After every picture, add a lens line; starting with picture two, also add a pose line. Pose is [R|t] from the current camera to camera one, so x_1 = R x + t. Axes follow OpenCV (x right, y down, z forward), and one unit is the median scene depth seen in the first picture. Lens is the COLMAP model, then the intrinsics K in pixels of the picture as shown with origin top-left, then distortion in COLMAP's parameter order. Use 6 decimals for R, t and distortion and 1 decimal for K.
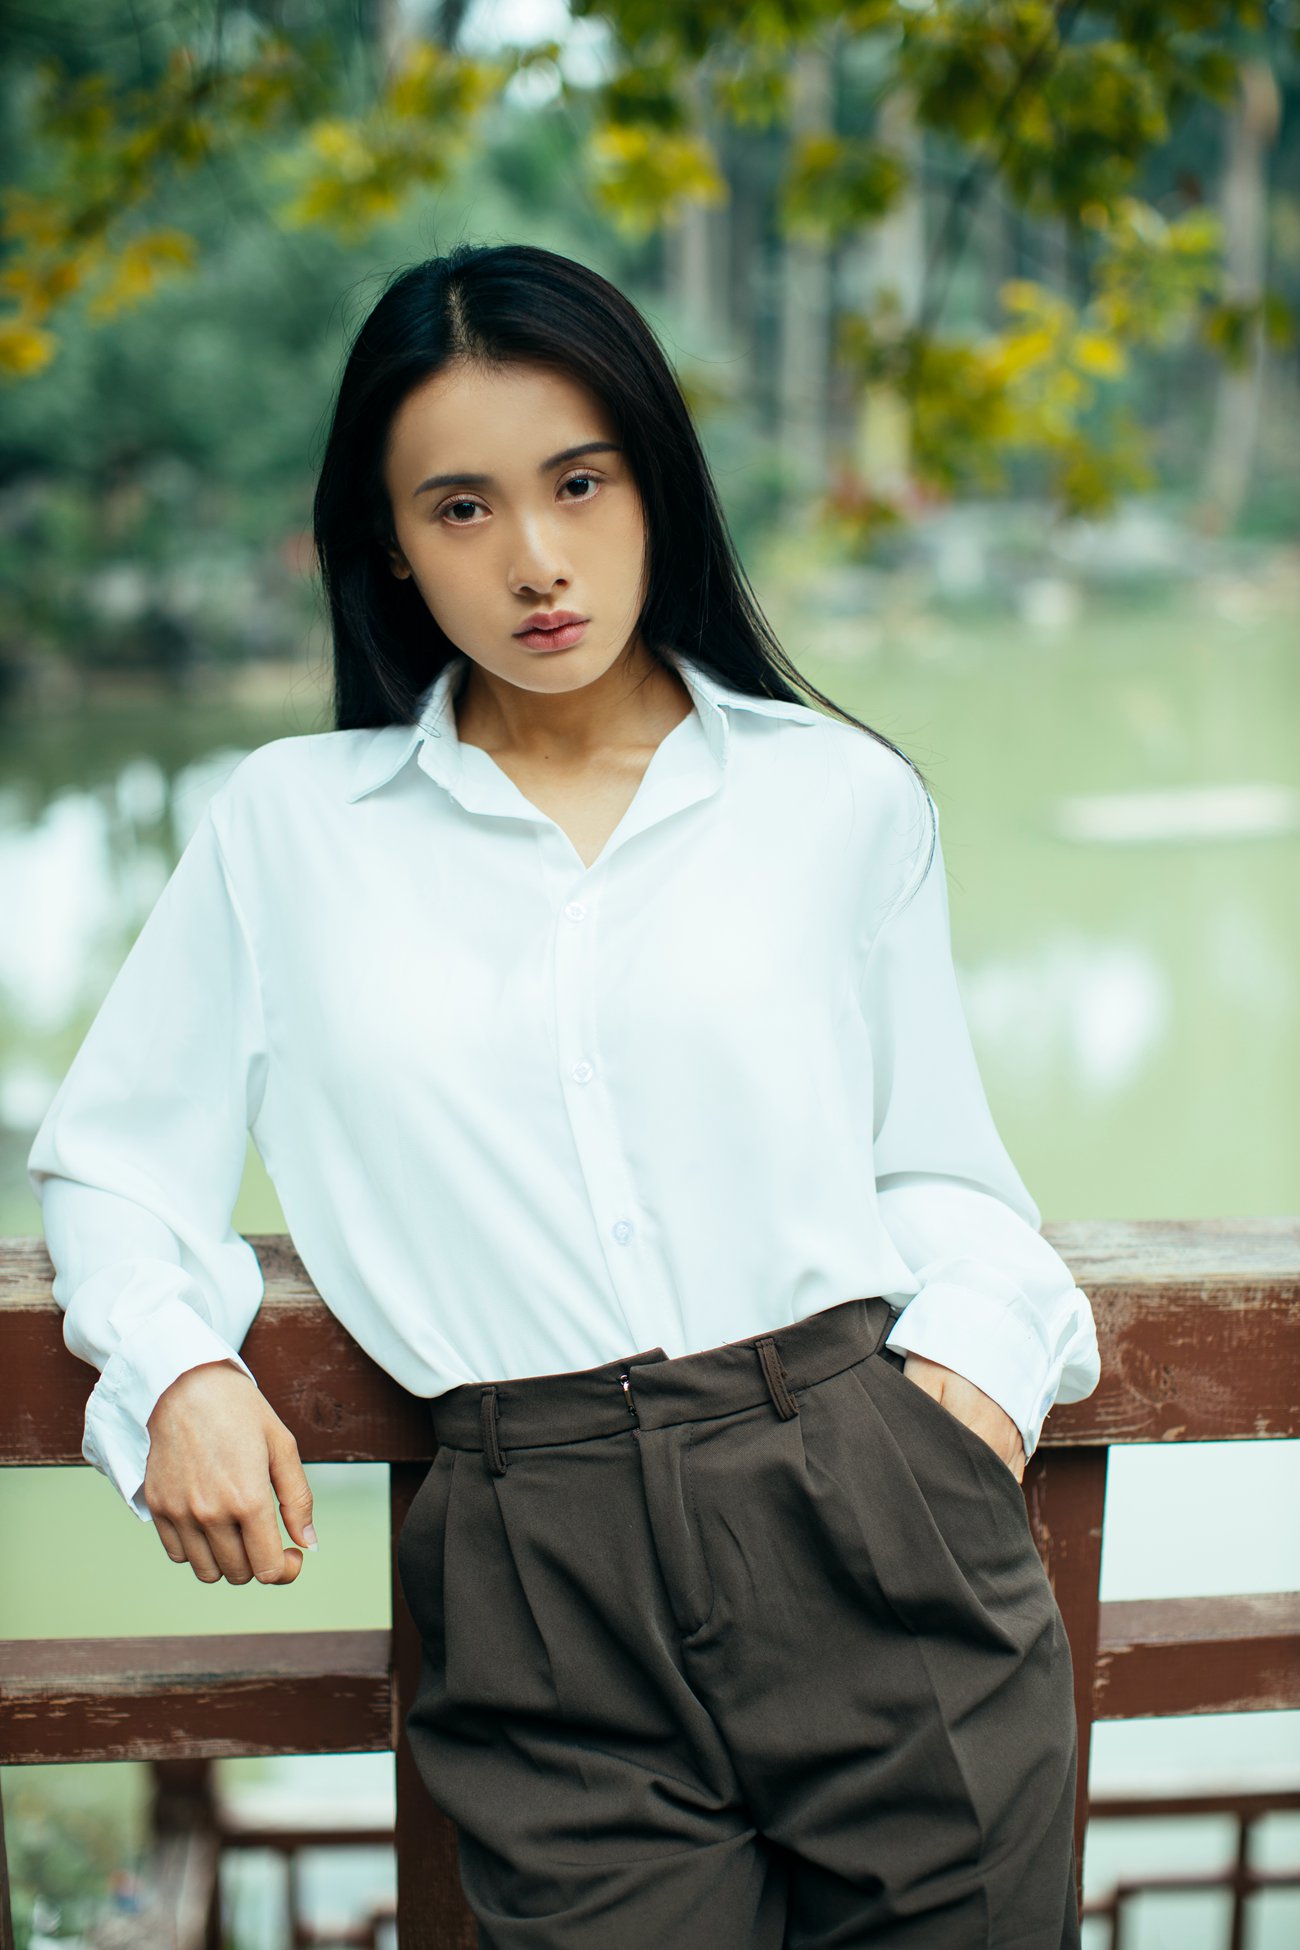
lens RADIAL K [[2919.6, 0, 650.0], [0, 2919.6, 975.0], [0, 0, 1]] dist [-0.157628, -0.045304]
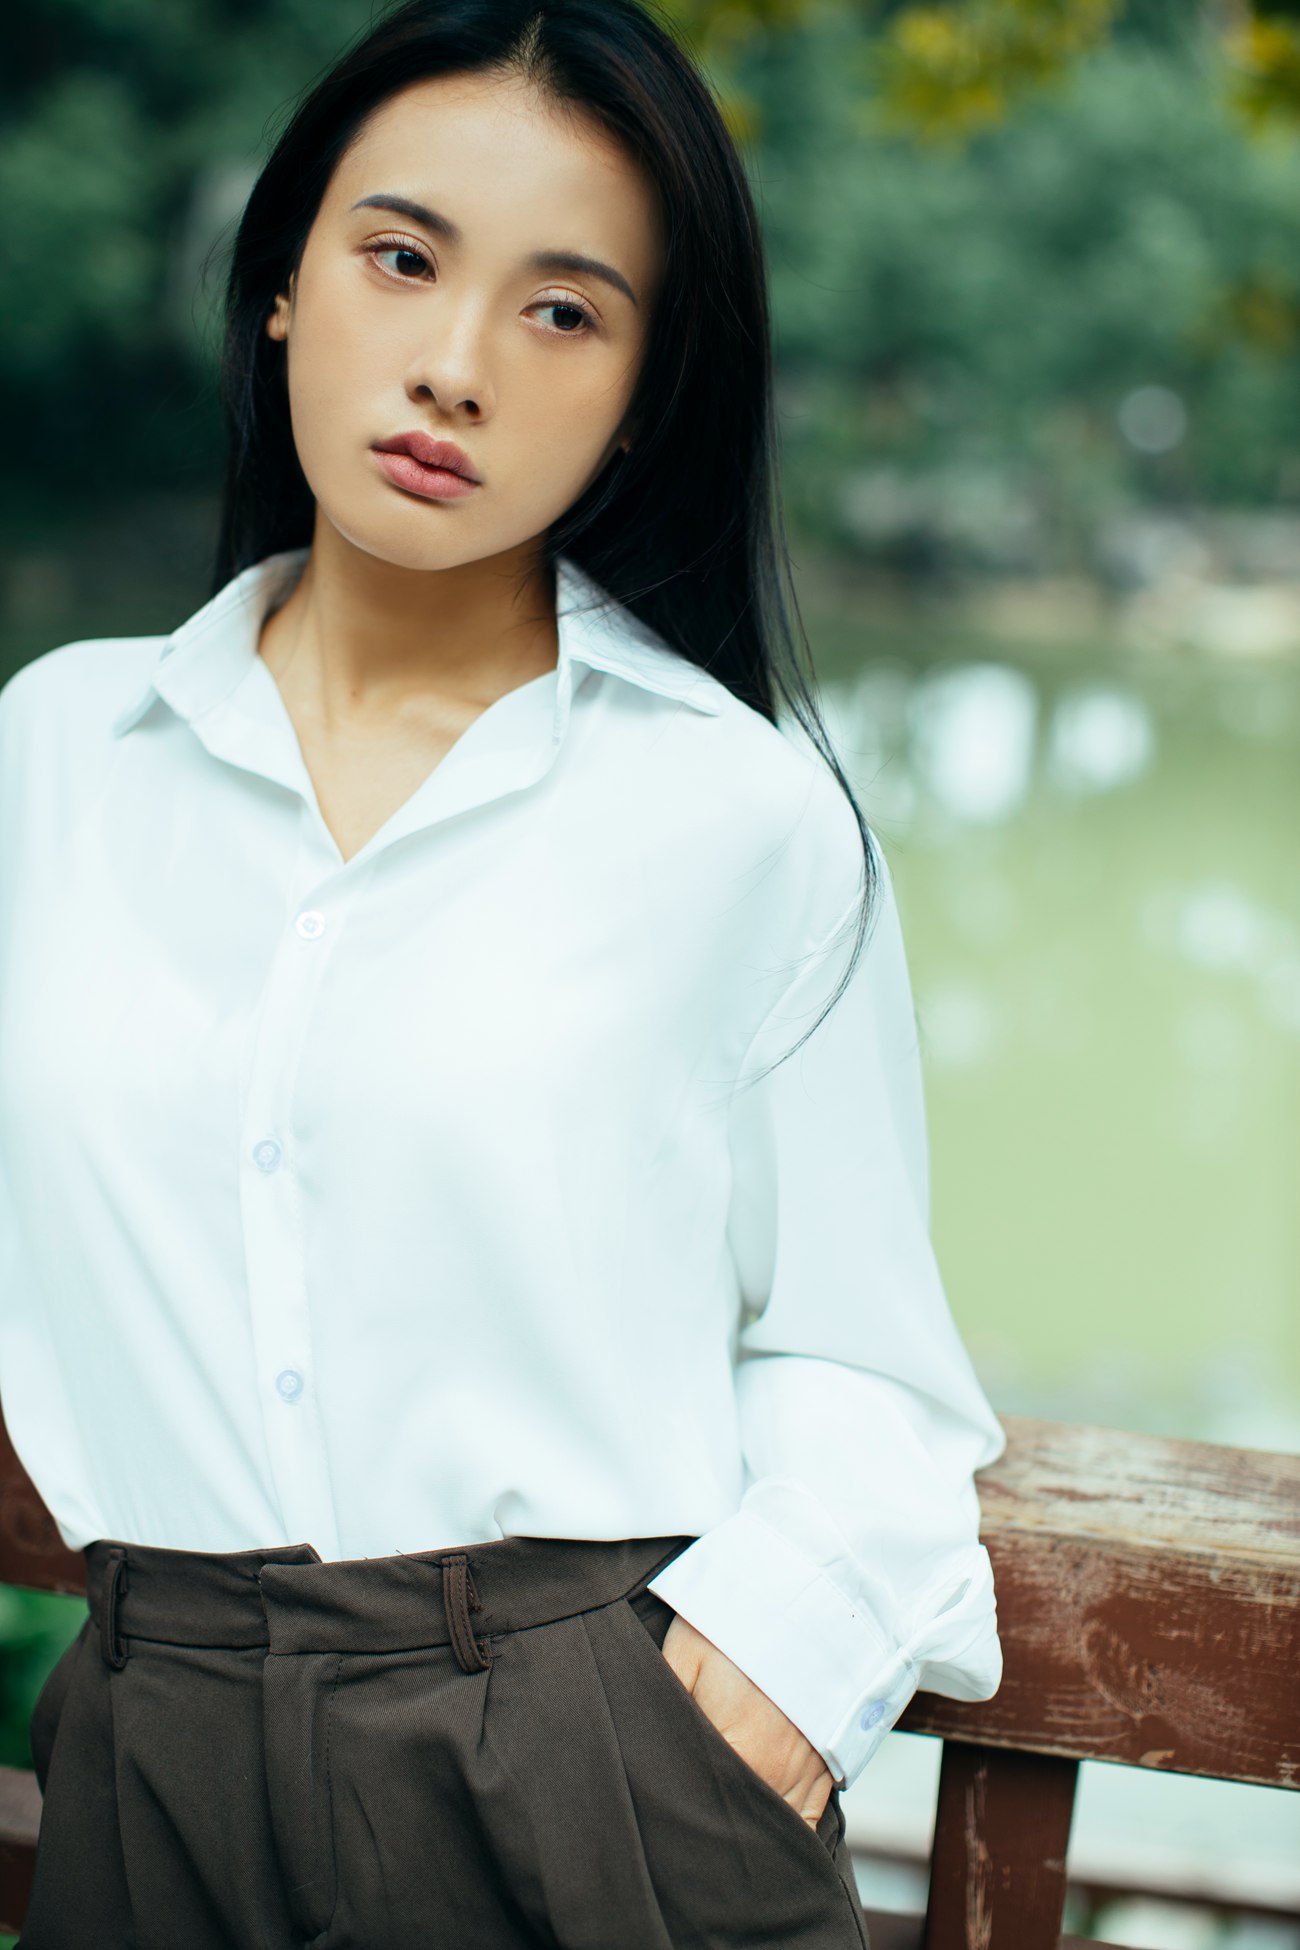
lens RADIAL K [[2919.6, 0, 650.0], [0, 2919.6, 975.0], [0, 0, 1]] dist [-0.157628, -0.045304]
pose [[0.952592, 0.119994, -0.279589, 0.237891], [-0.112544, 0.992733, 0.042612, -0.045651], [0.282670, -0.009126, 0.959174, 0.304223]]
